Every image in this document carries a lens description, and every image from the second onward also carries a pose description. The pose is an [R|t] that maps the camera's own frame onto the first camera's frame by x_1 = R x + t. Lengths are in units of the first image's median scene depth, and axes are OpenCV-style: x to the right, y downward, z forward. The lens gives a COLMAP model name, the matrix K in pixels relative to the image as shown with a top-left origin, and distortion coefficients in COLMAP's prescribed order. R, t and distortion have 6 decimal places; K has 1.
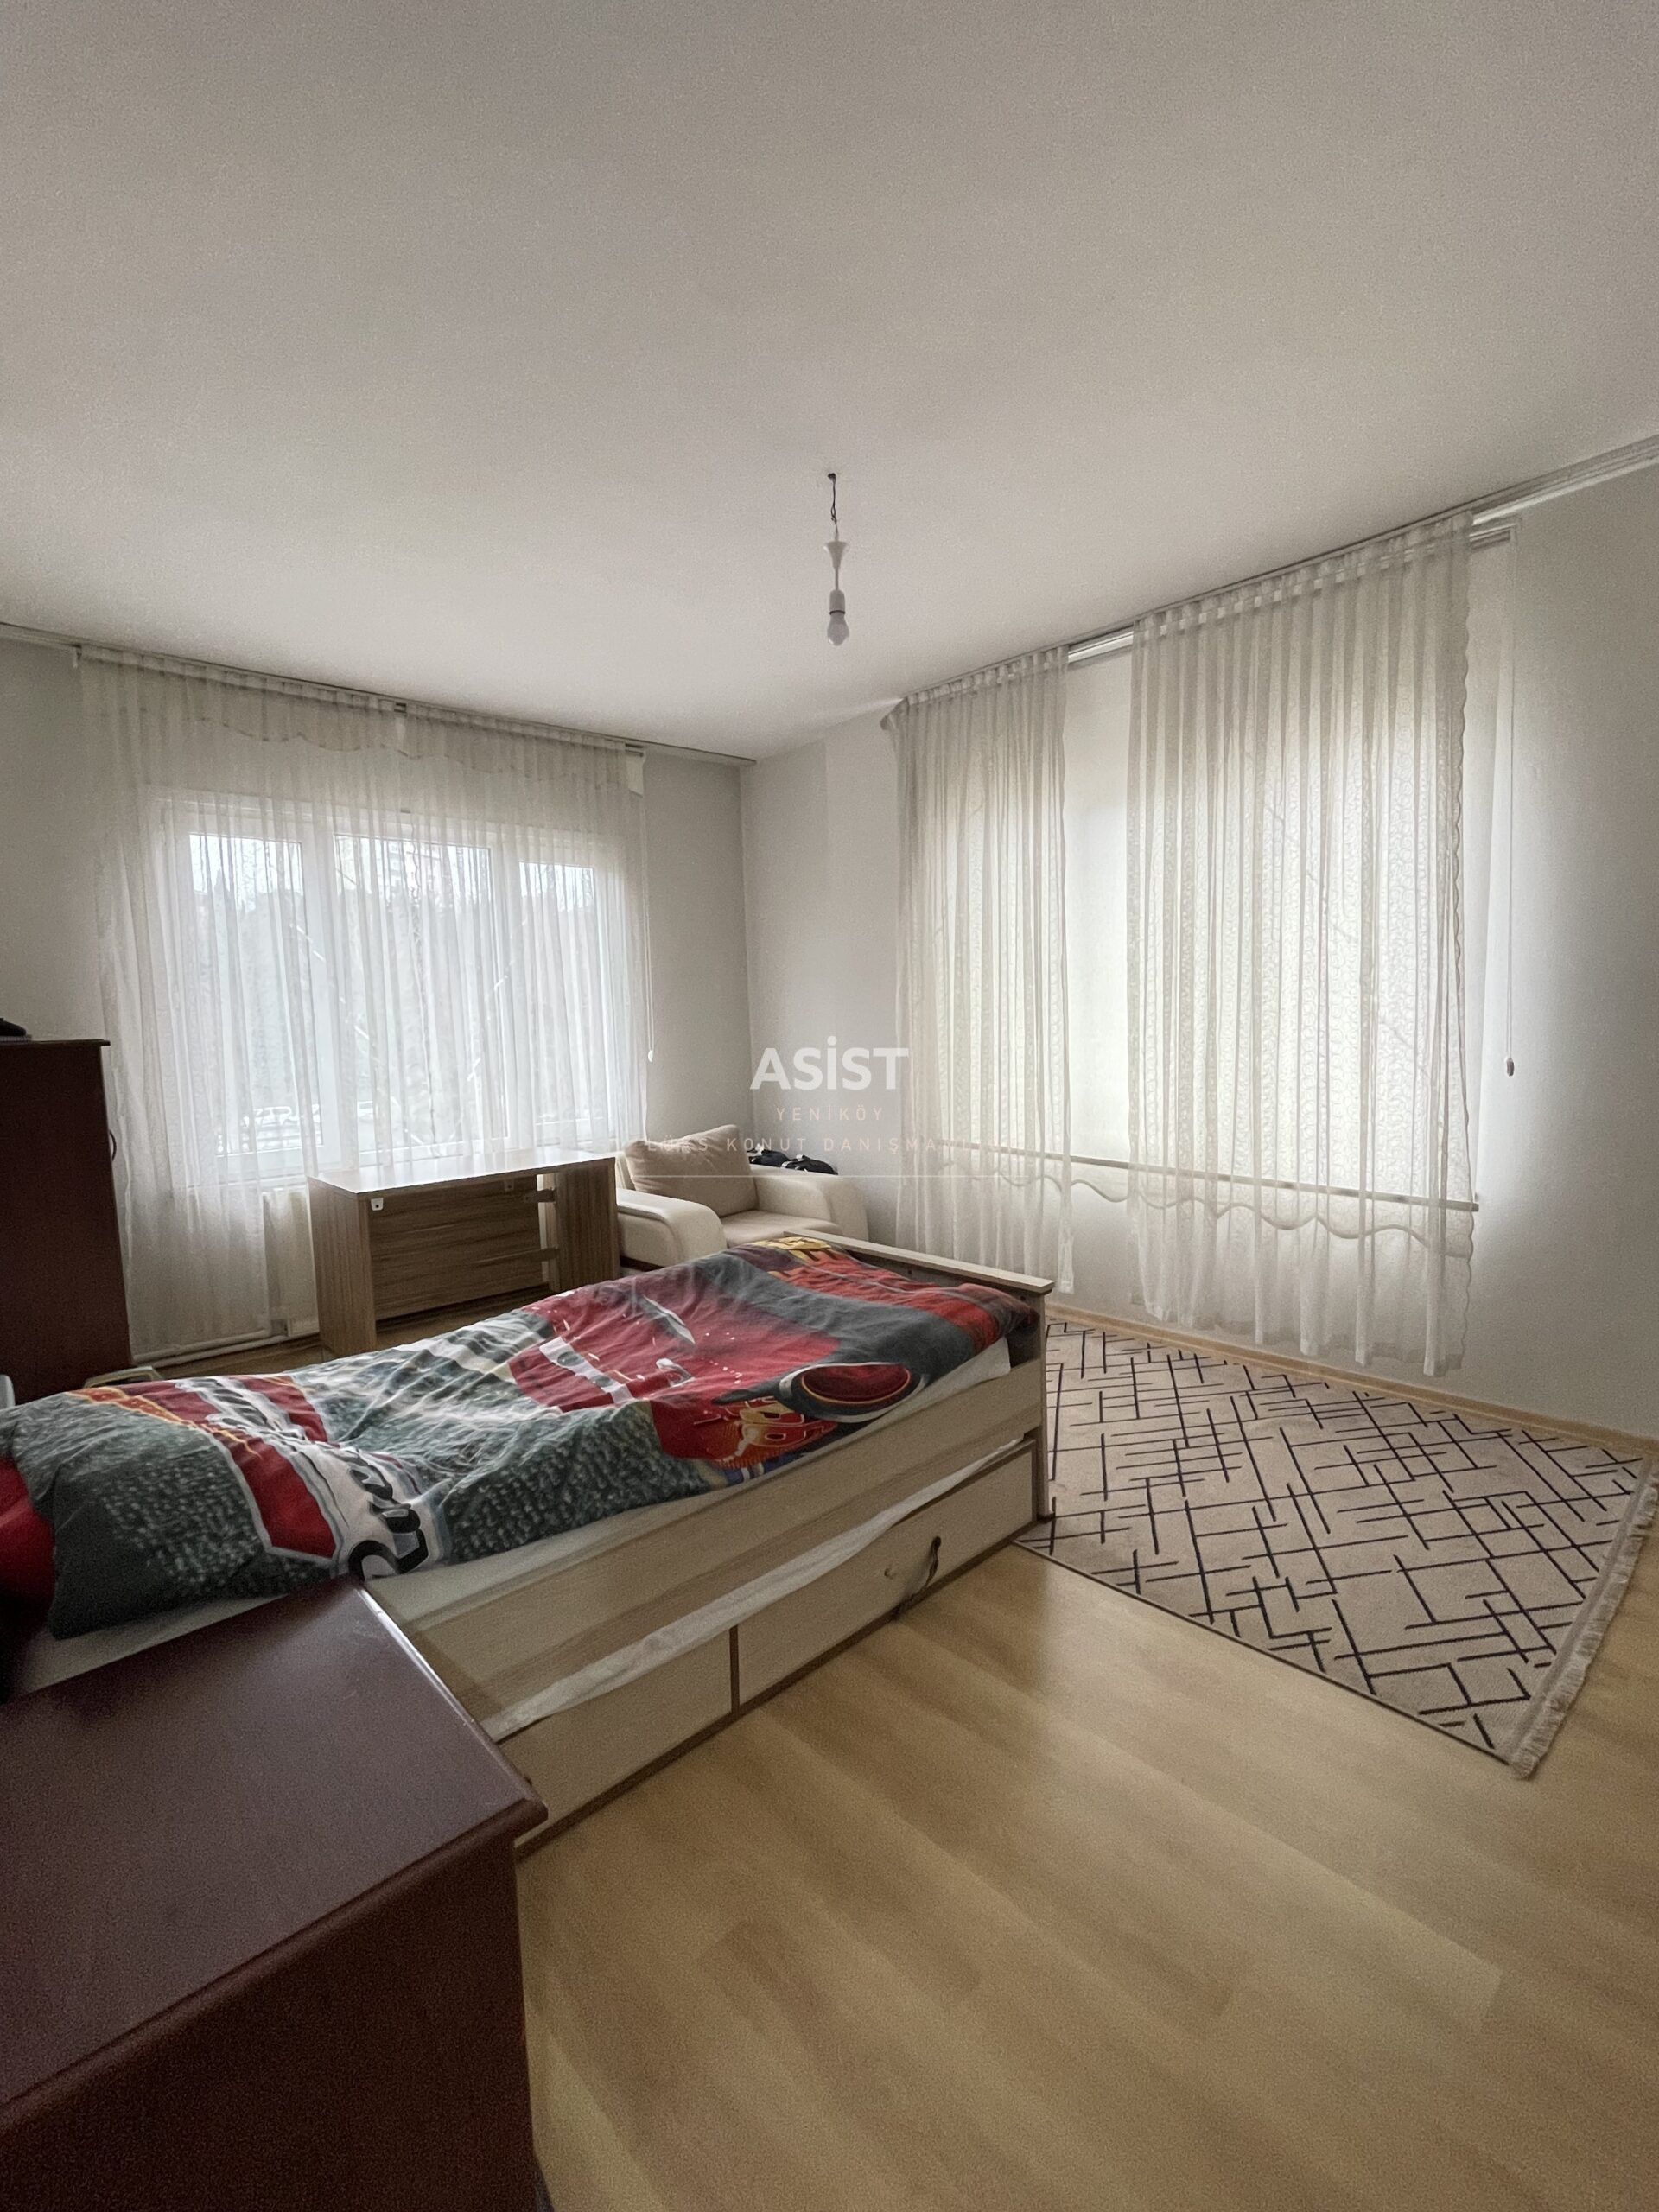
lens RADIAL K [[1011.2, 0, 842.3], [0, 1011.2, 1101.6], [0, 0, 1]] dist [-0.013113, -0.000733]
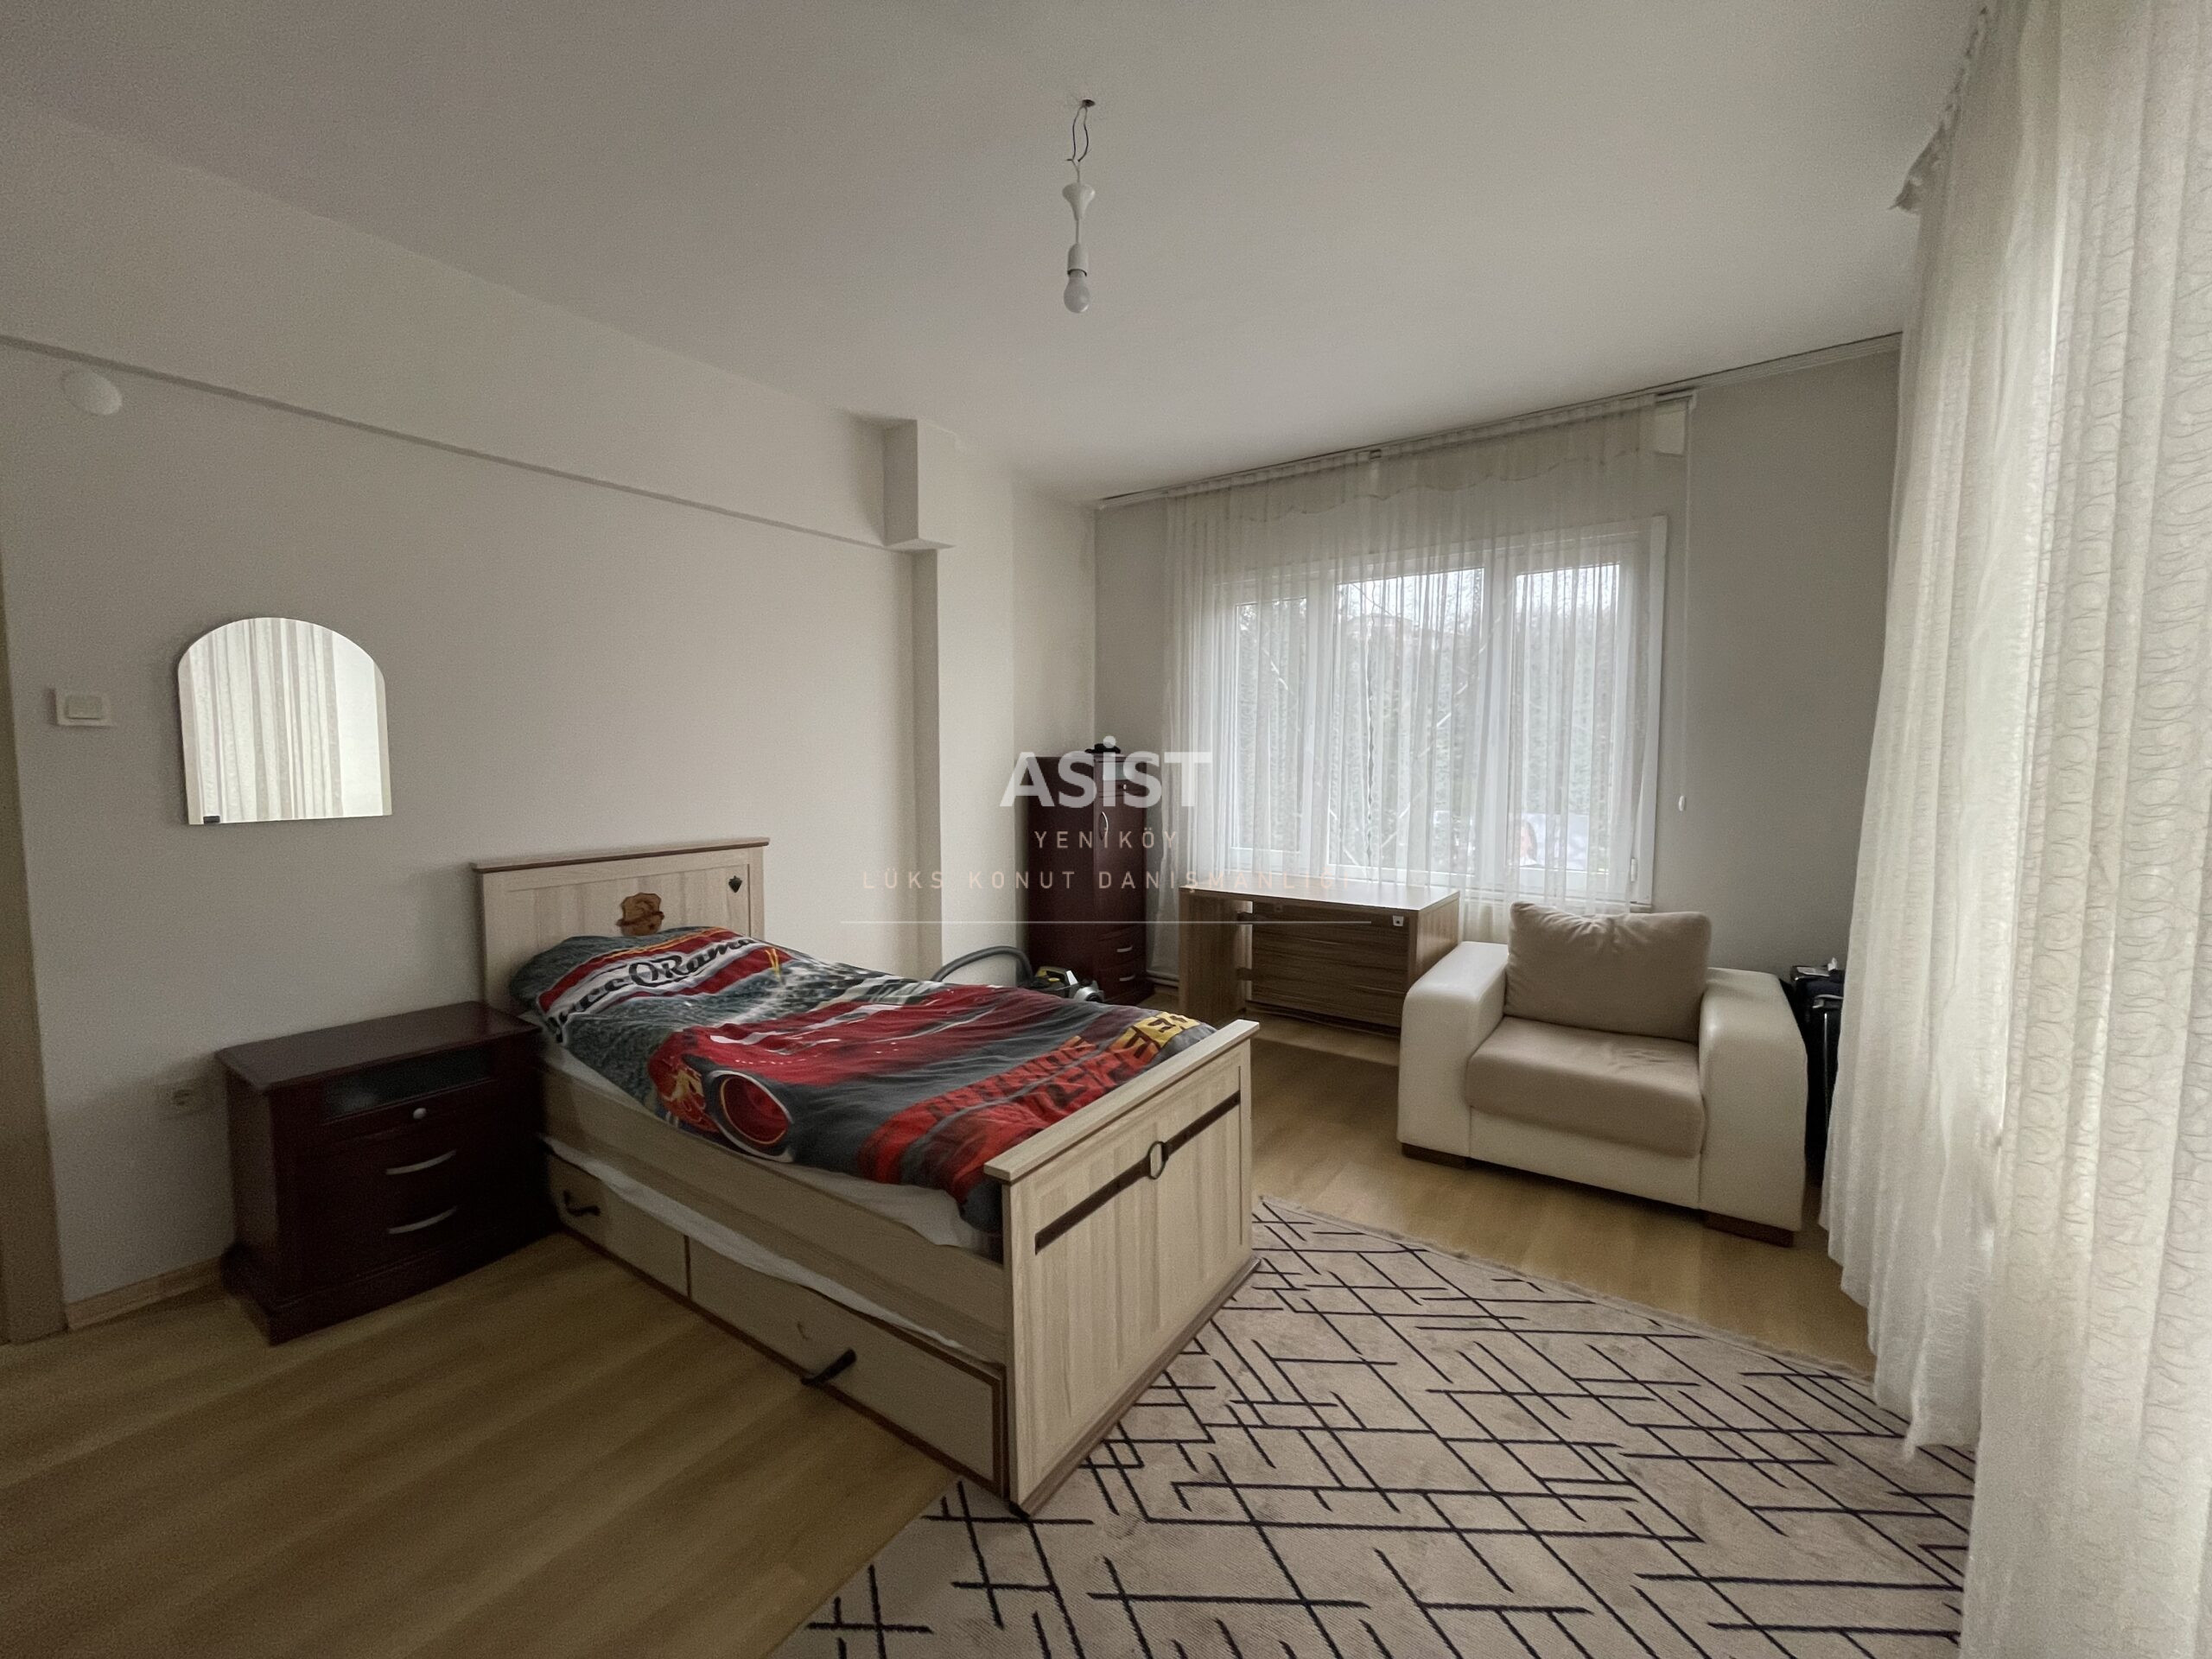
lens RADIAL K [[897.0, 0, 1111.0], [0, 897.0, 823.9], [0, 0, 1]] dist [-0.011225, 0.000560]
pose [[0.193110, 0.105042, -0.975538, 0.635625], [-0.088613, 0.992057, 0.089280, -0.087189], [0.977167, 0.069205, 0.200885, 0.768871]]
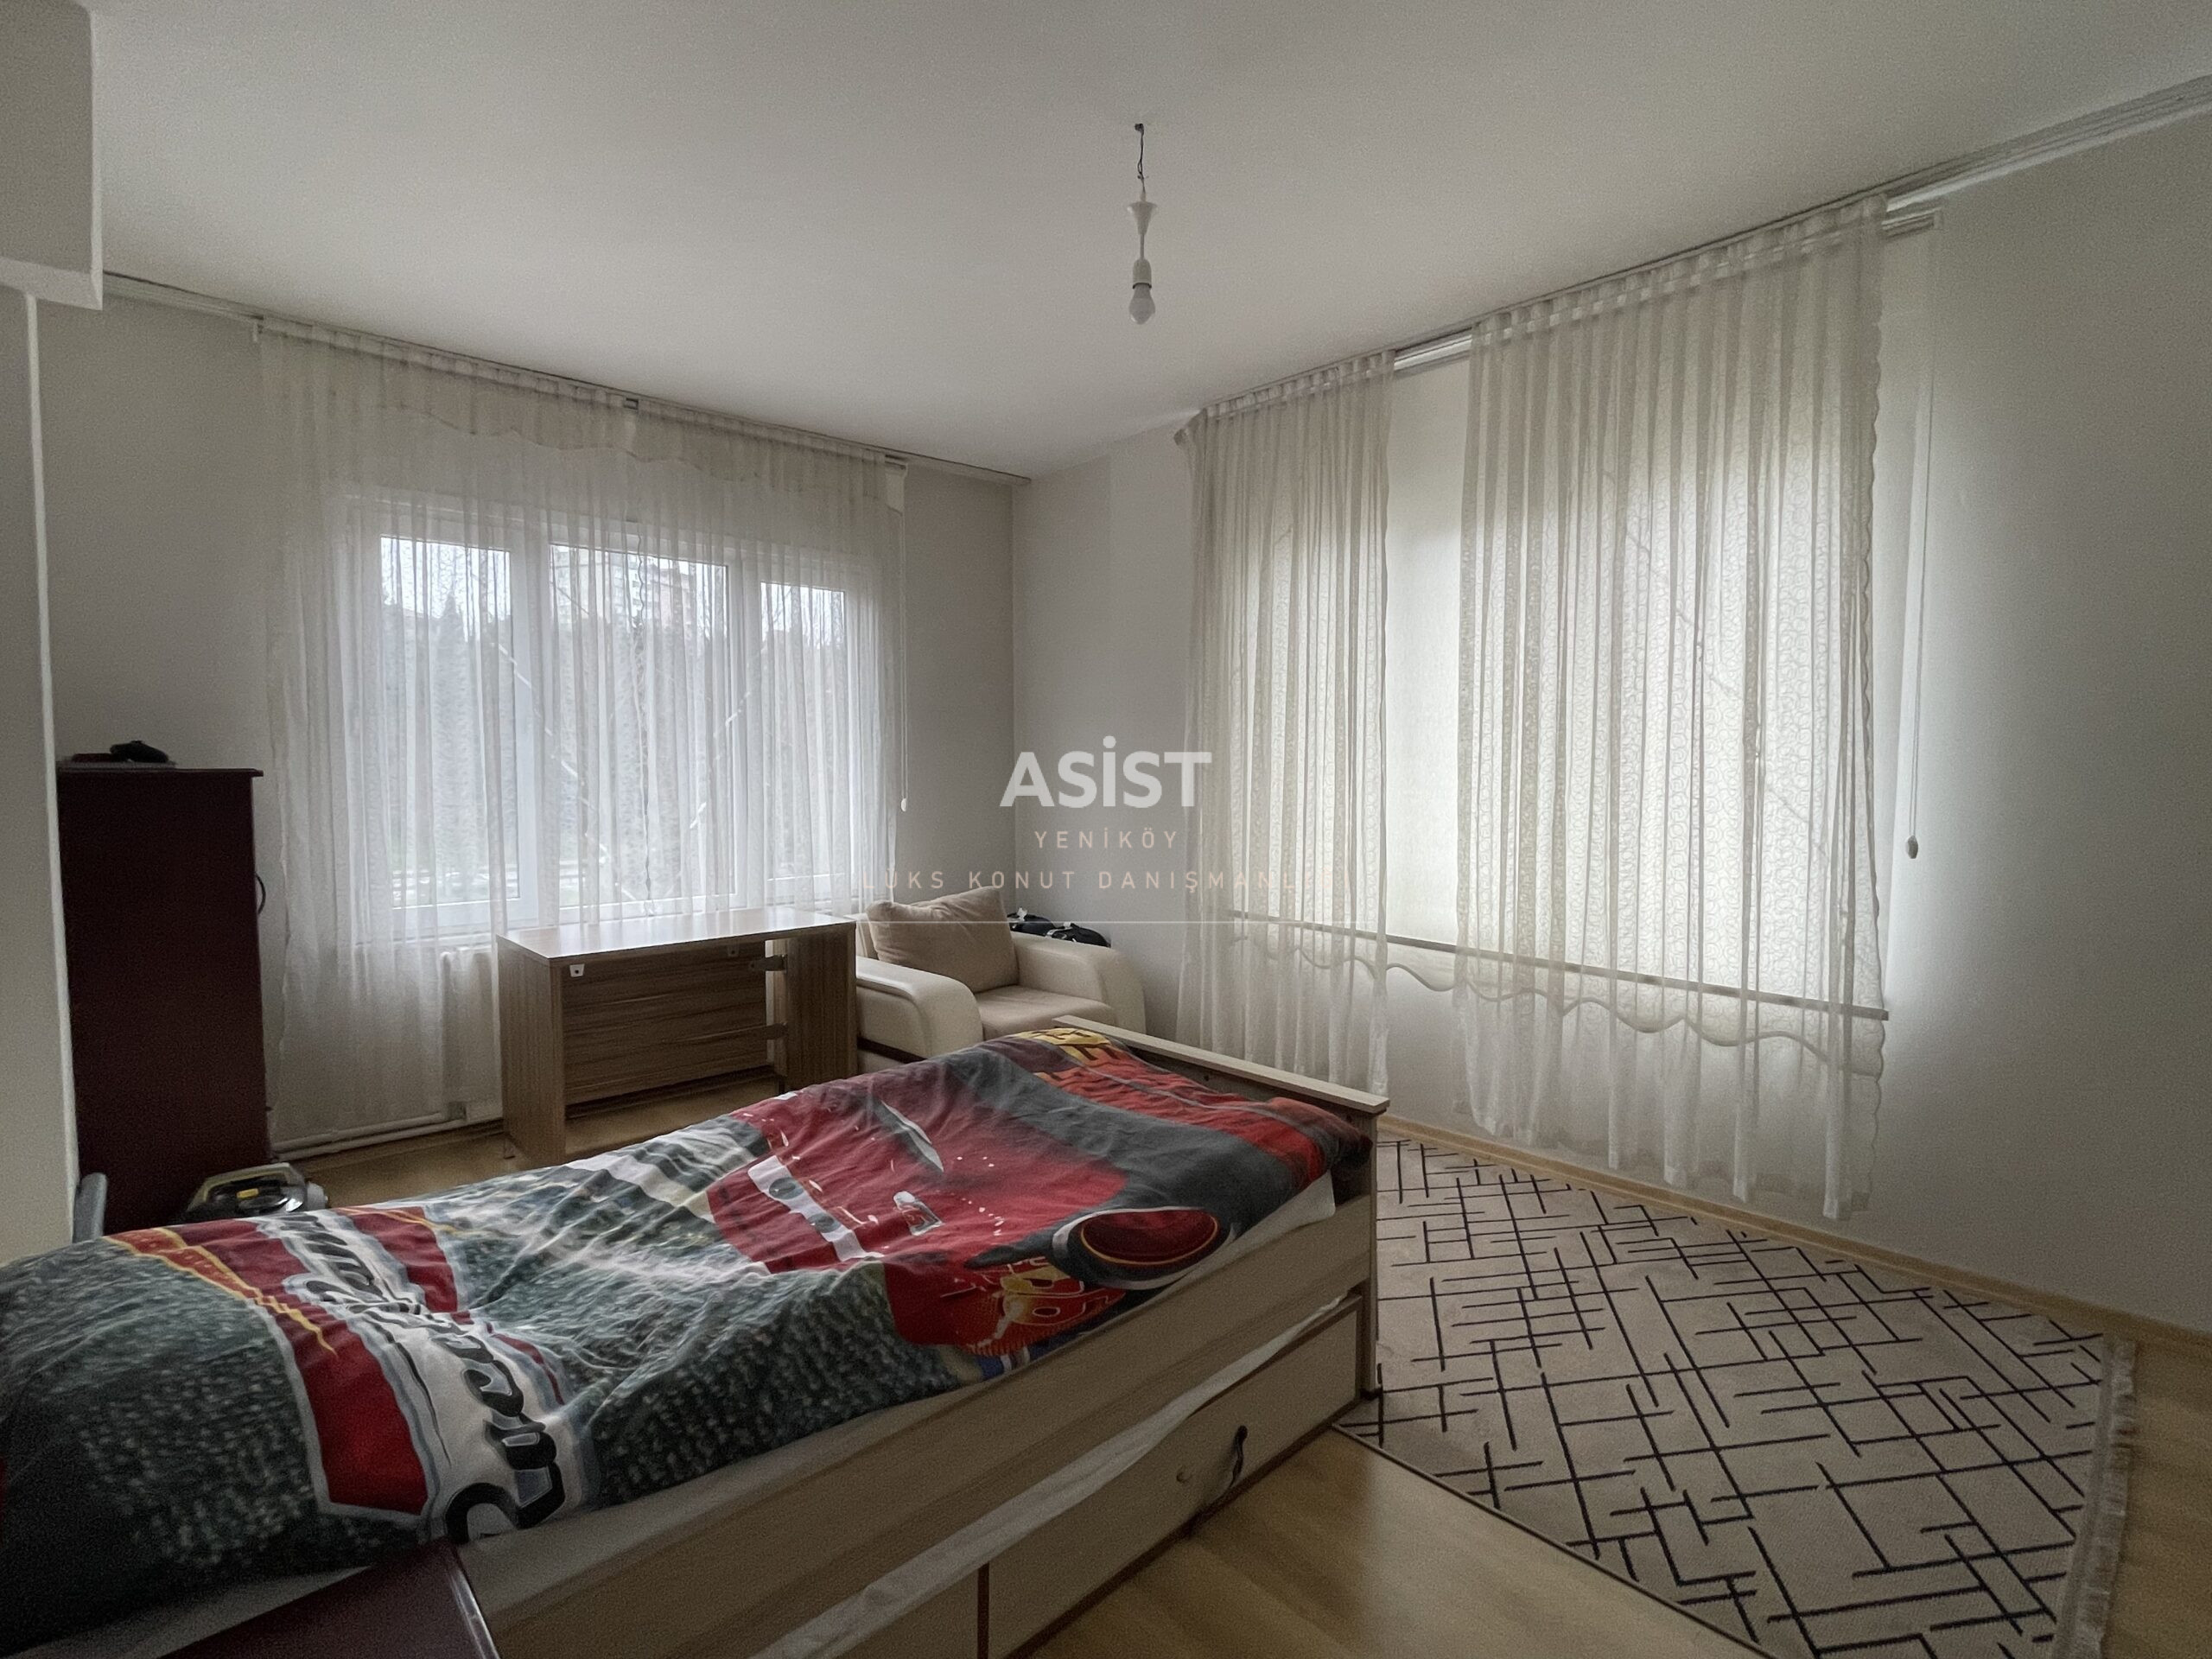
lens RADIAL K [[1075.4, 0, 1104.0], [0, 1075.4, 812.3], [0, 0, 1]] dist [-0.013329, 0.002664]
pose [[0.999628, 0.027239, -0.001669, -0.019314], [-0.027285, 0.998746, -0.041971, -0.007658], [0.000524, 0.042000, 0.999117, 0.106126]]
